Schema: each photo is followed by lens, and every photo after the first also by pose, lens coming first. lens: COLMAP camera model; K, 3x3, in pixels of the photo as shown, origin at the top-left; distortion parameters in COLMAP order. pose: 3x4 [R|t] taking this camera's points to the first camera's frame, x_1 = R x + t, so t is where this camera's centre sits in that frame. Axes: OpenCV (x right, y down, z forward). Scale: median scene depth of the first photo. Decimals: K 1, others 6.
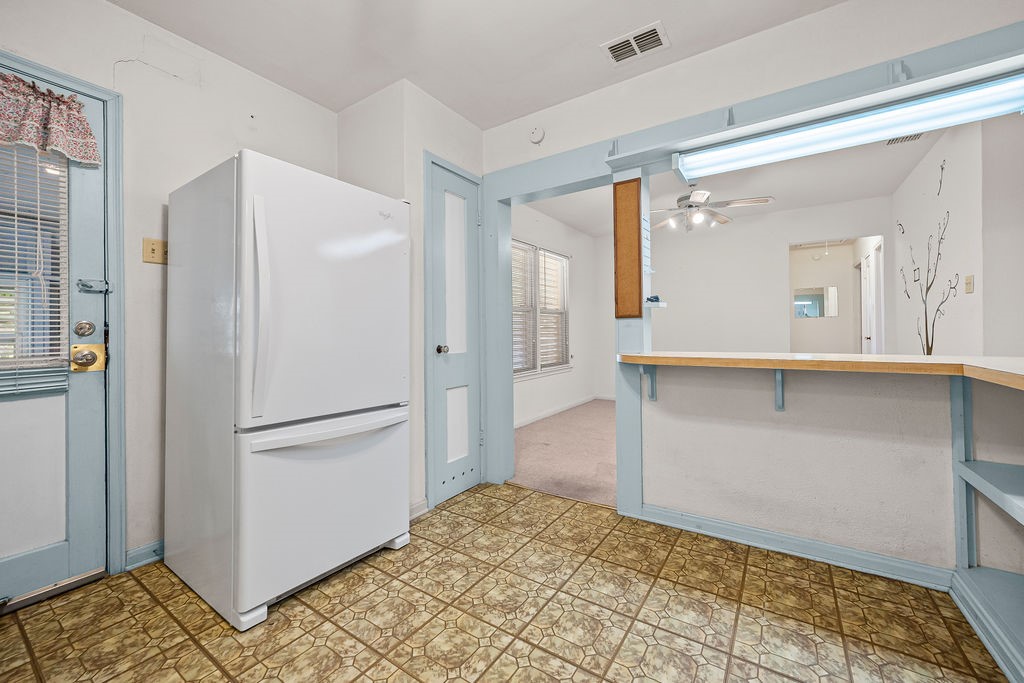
lens RADIAL K [[408.3, 0, 512.0], [0, 408.3, 341.5], [0, 0, 1]] dist [-0.001078, 0.000215]
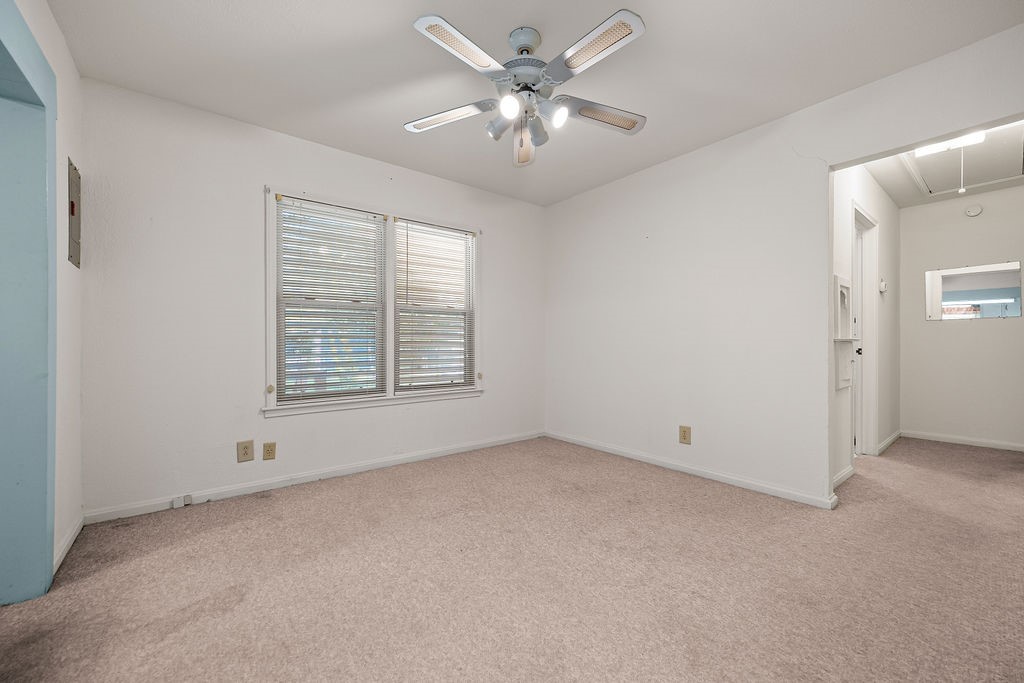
lens RADIAL K [[410.9, 0, 512.0], [0, 410.9, 341.5], [0, 0, 1]] dist [-0.006746, 0.000083]
pose [[0.949595, 0.010386, -0.313309, 0.494711], [-0.016921, 0.999692, -0.018148, -0.010175], [0.313024, 0.022535, 0.949478, 0.418241]]
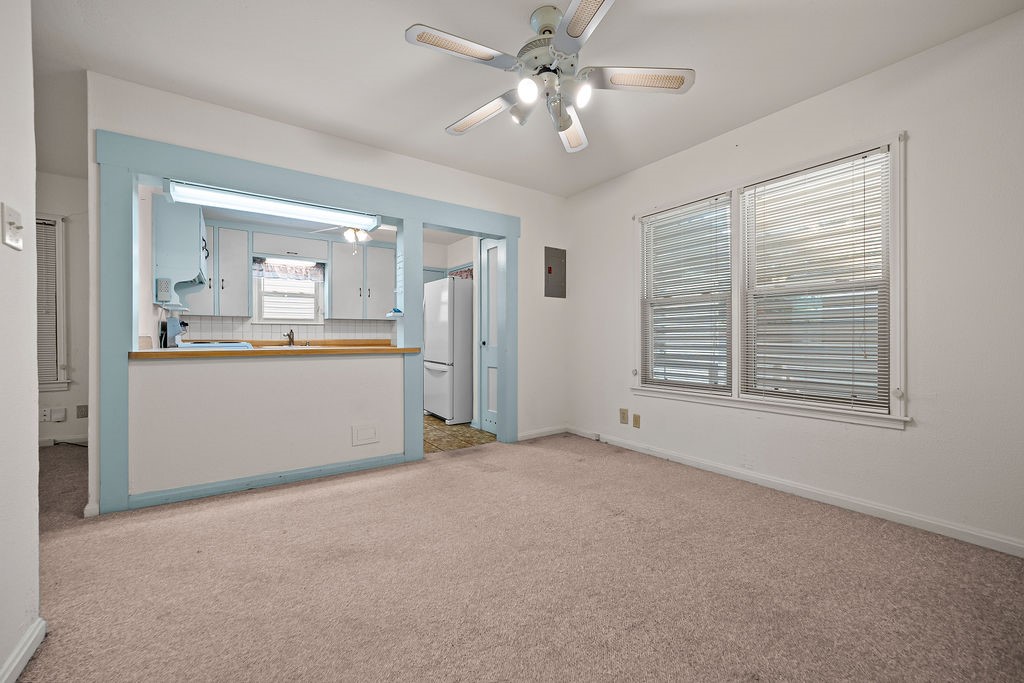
lens RADIAL K [[402.1, 0, 511.4], [0, 402.1, 333.2], [0, 0, 1]] dist [-0.002405, 0.000040]
pose [[-0.366309, -0.000121, -0.930493, 0.756724], [-0.014911, 0.999872, 0.005740, -0.019406], [0.930374, 0.015977, -0.366264, 0.938944]]
